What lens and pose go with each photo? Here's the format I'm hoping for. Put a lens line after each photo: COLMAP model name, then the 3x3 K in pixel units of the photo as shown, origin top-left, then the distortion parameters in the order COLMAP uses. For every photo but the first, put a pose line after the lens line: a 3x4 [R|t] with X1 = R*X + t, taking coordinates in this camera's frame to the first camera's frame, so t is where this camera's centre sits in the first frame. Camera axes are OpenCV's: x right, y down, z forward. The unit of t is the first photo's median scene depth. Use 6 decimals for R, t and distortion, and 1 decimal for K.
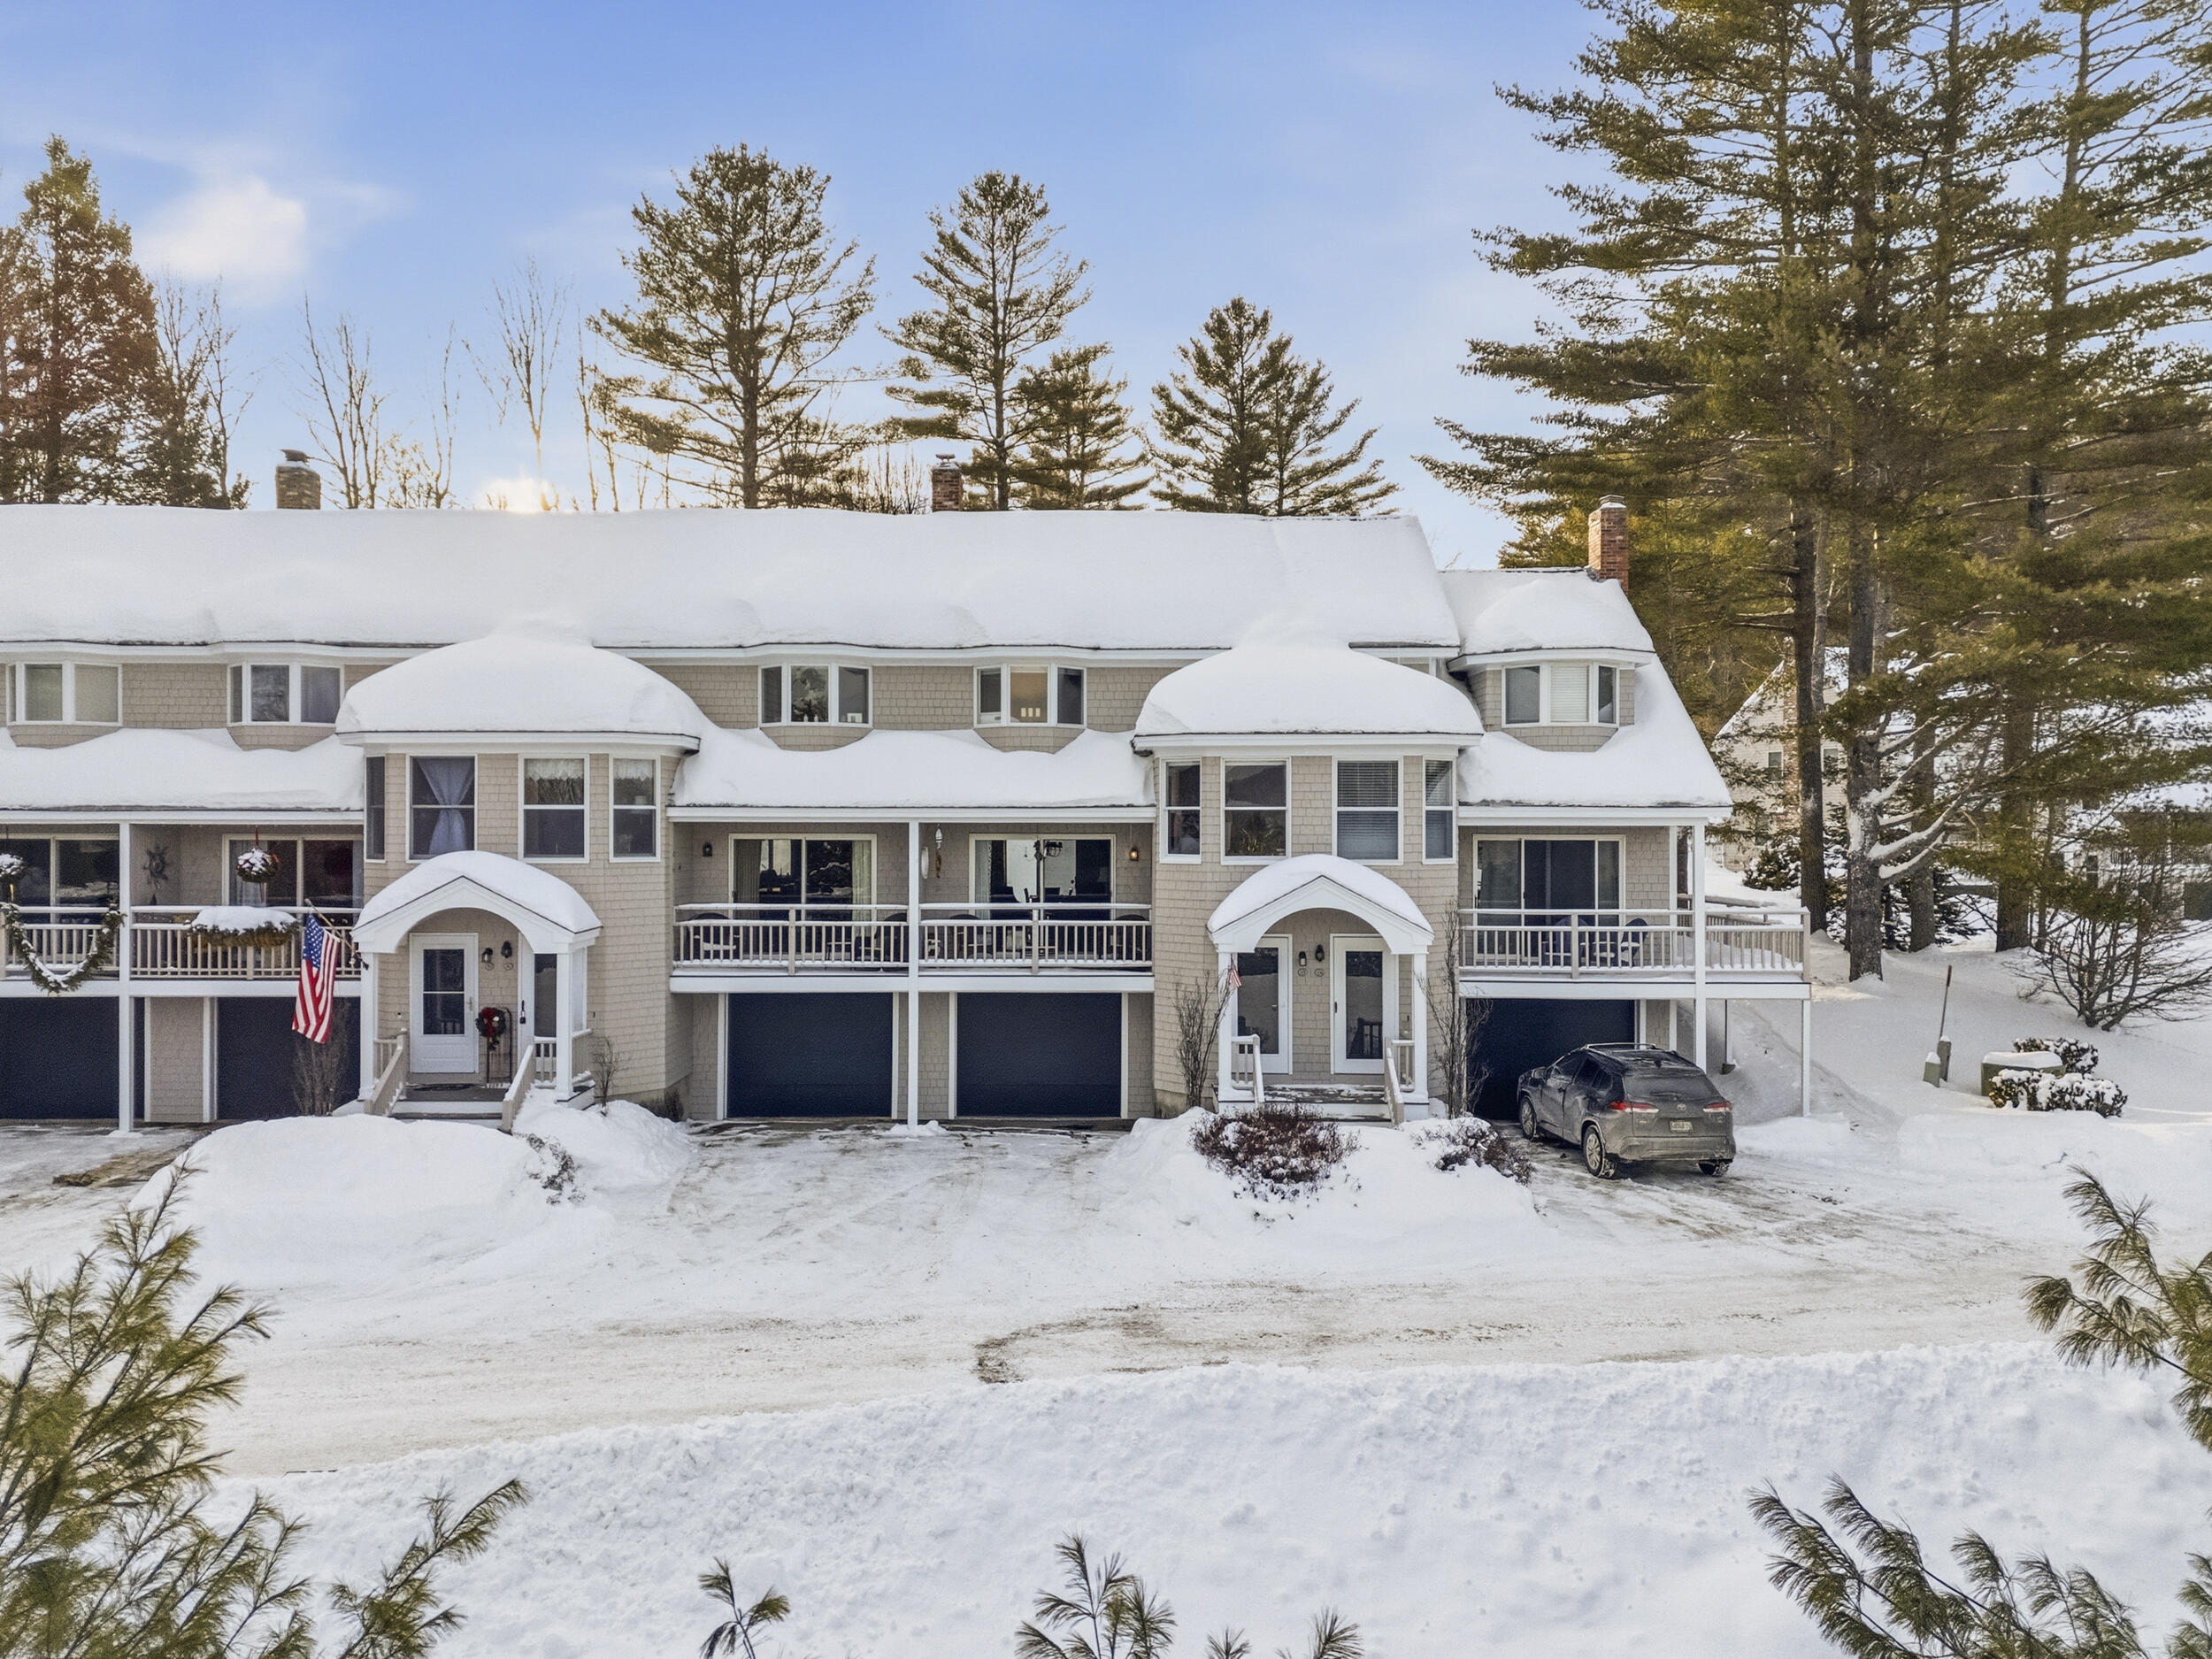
lens RADIAL K [[1605.2, 0, 1055.8], [0, 1605.2, 832.9], [0, 0, 1]] dist [0.073111, -0.067329]
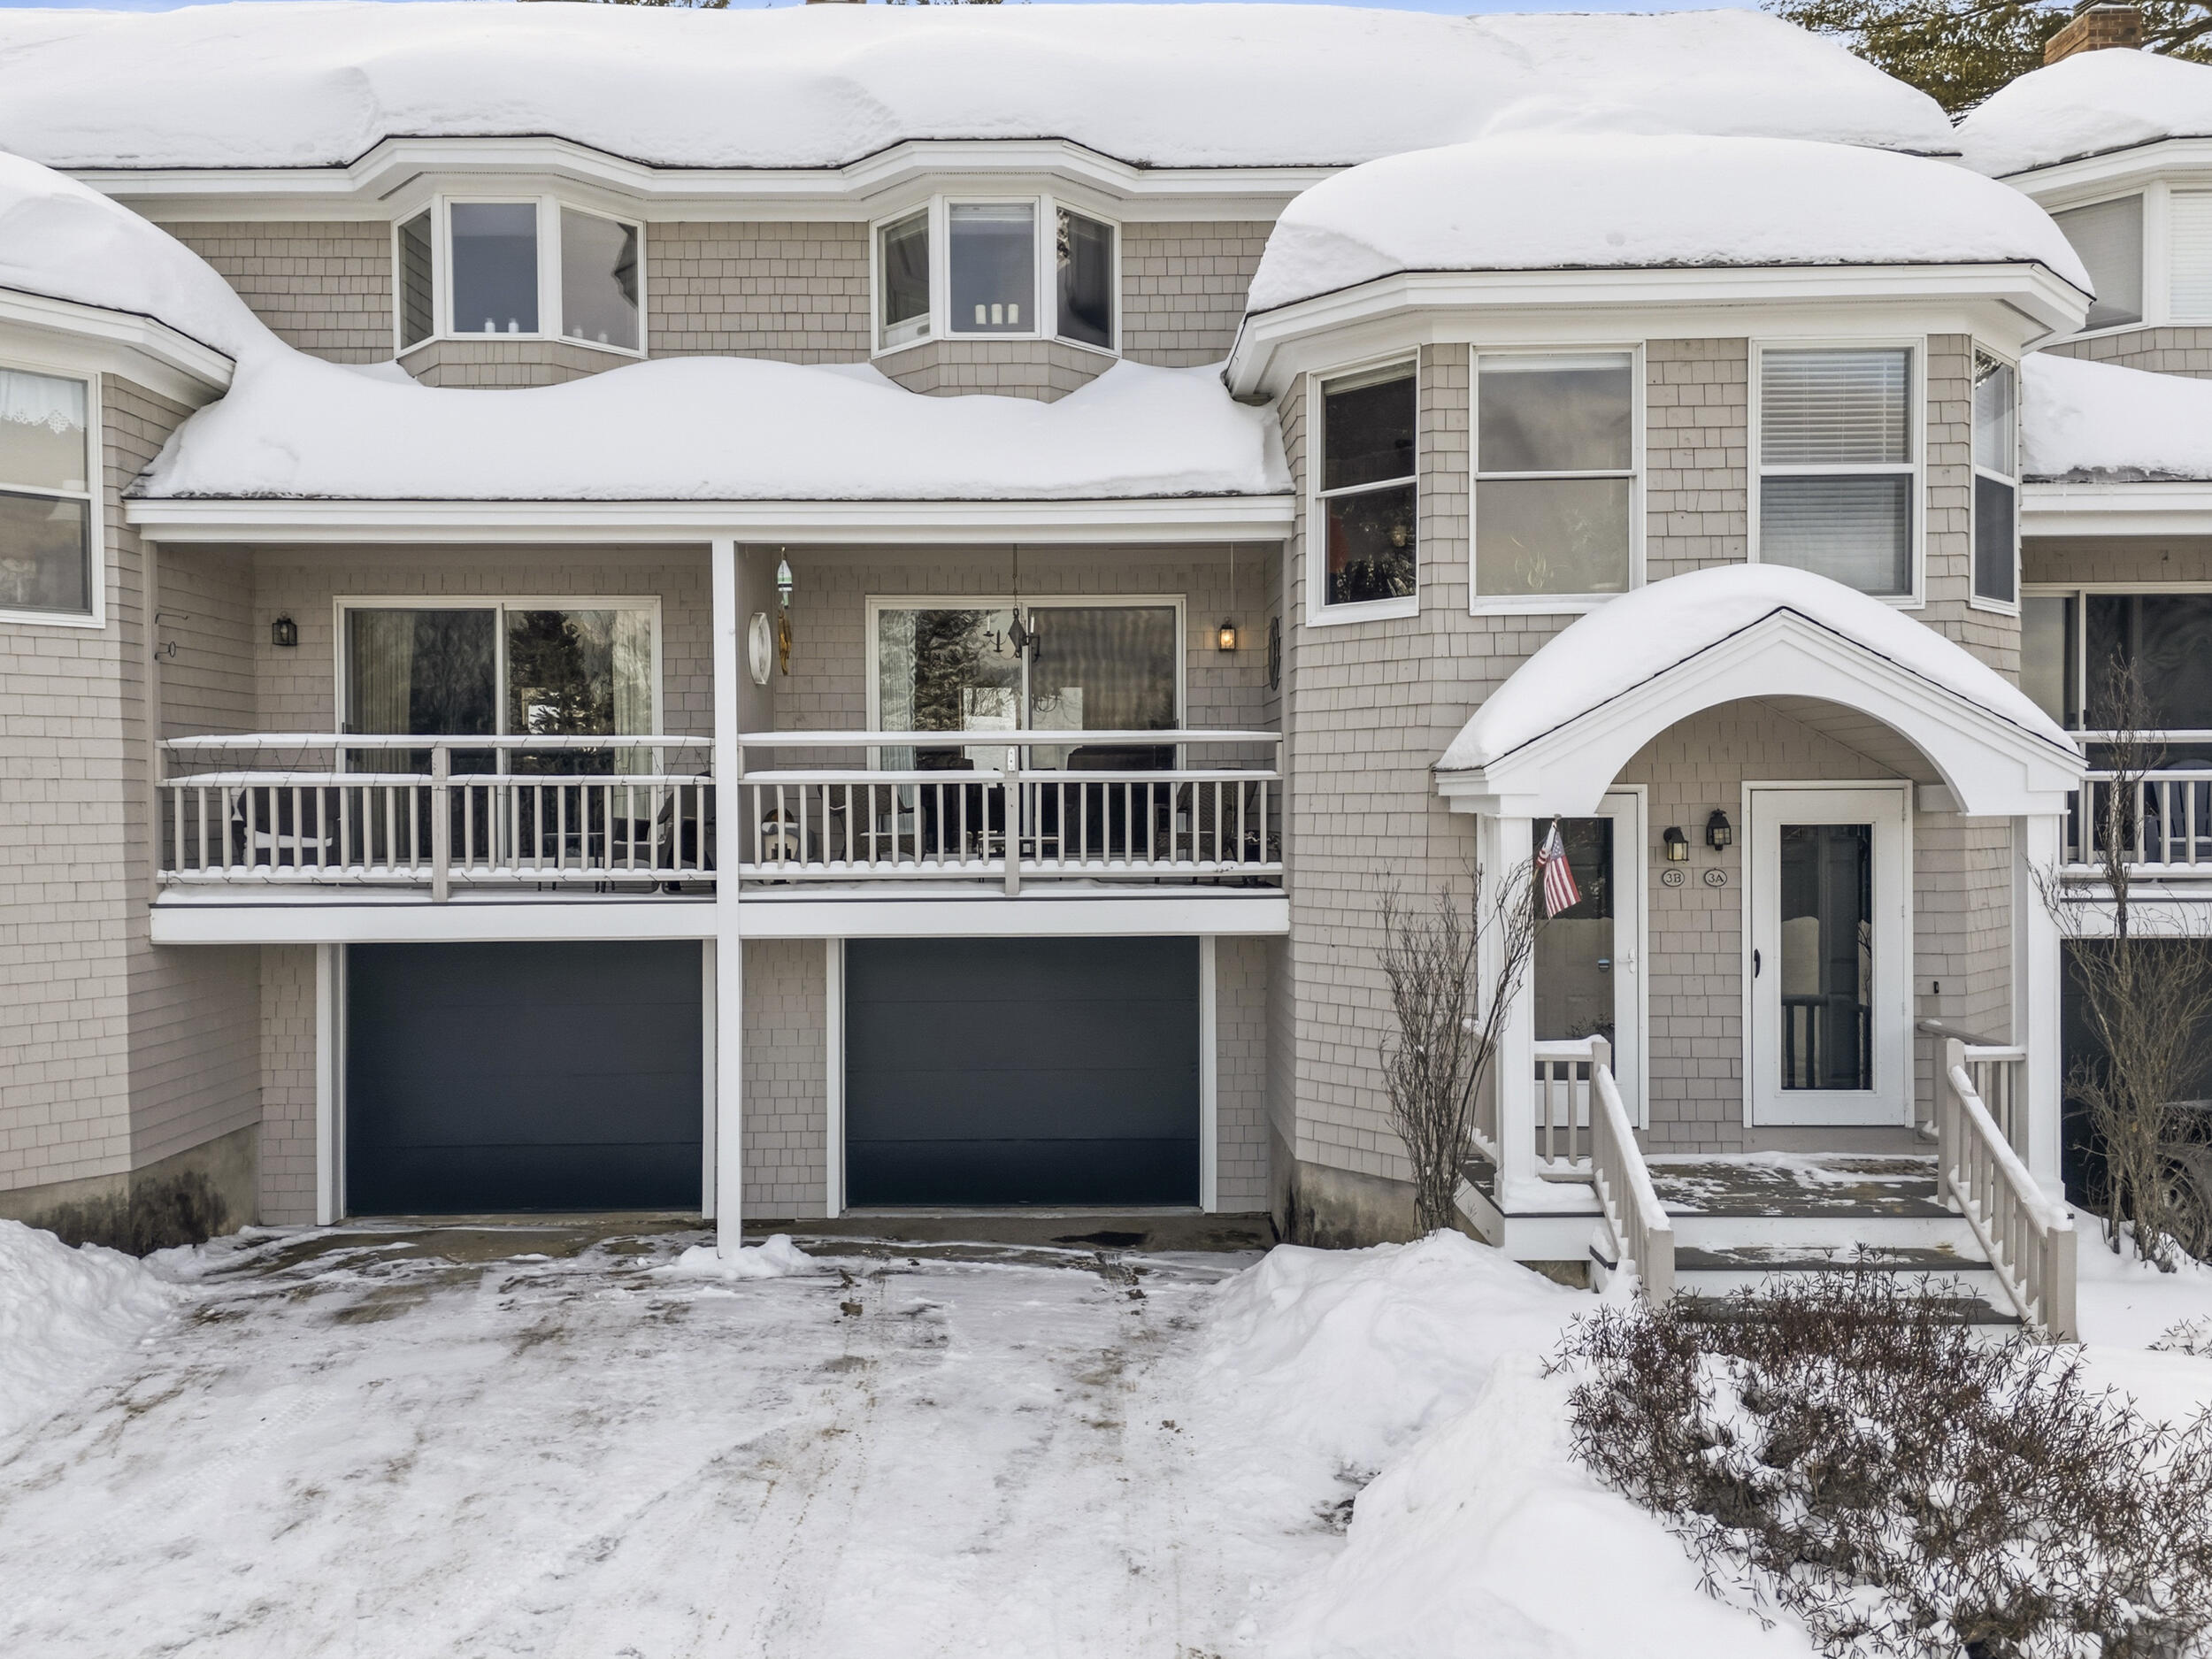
lens RADIAL K [[1605.2, 0, 1075.4], [0, 1605.2, 829.0], [0, 0, 1]] dist [0.073111, -0.067329]
pose [[0.999715, -0.007609, 0.022608, -0.005790], [0.007337, 0.999900, 0.012072, 0.066025], [-0.022698, -0.011903, 0.999672, 0.572577]]
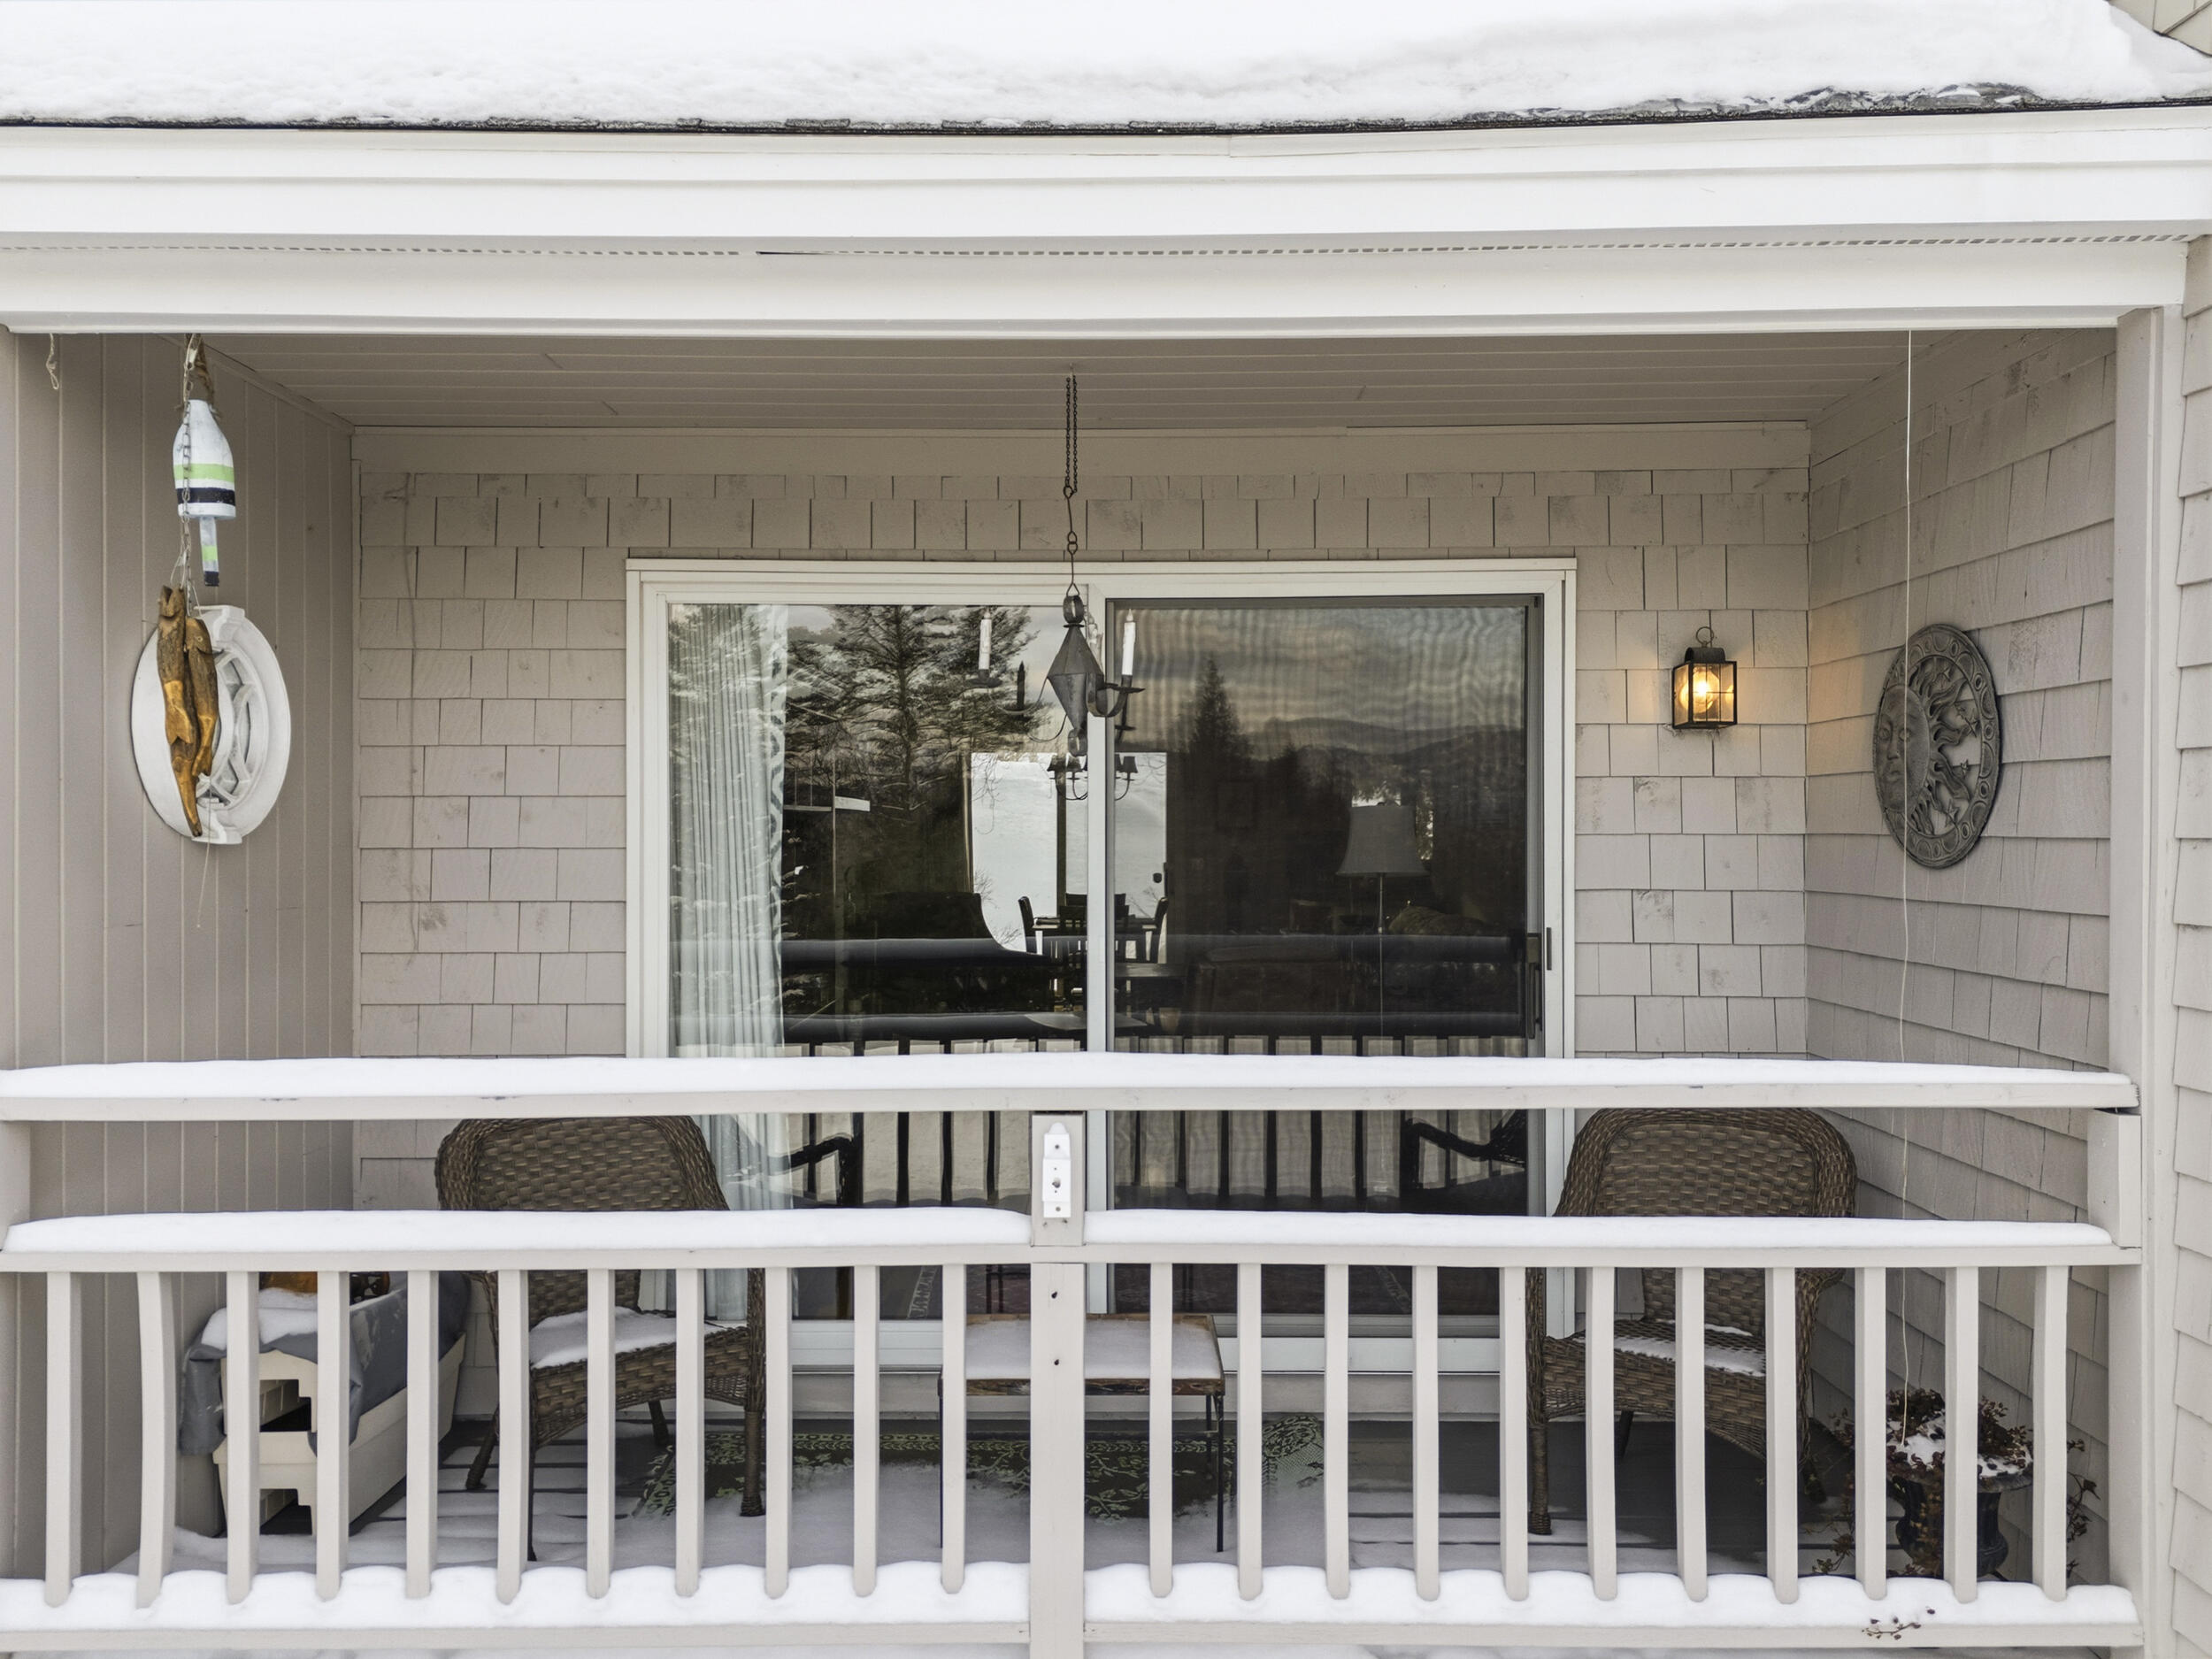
lens RADIAL K [[1605.2, 0, 1088.9], [0, 1605.2, 835.4], [0, 0, 1]] dist [0.073111, -0.067329]
pose [[0.999947, -0.001971, 0.010139, -0.012051], [0.001934, 0.999991, 0.003650, 0.028673], [-0.010146, -0.003630, 0.999942, 0.894210]]
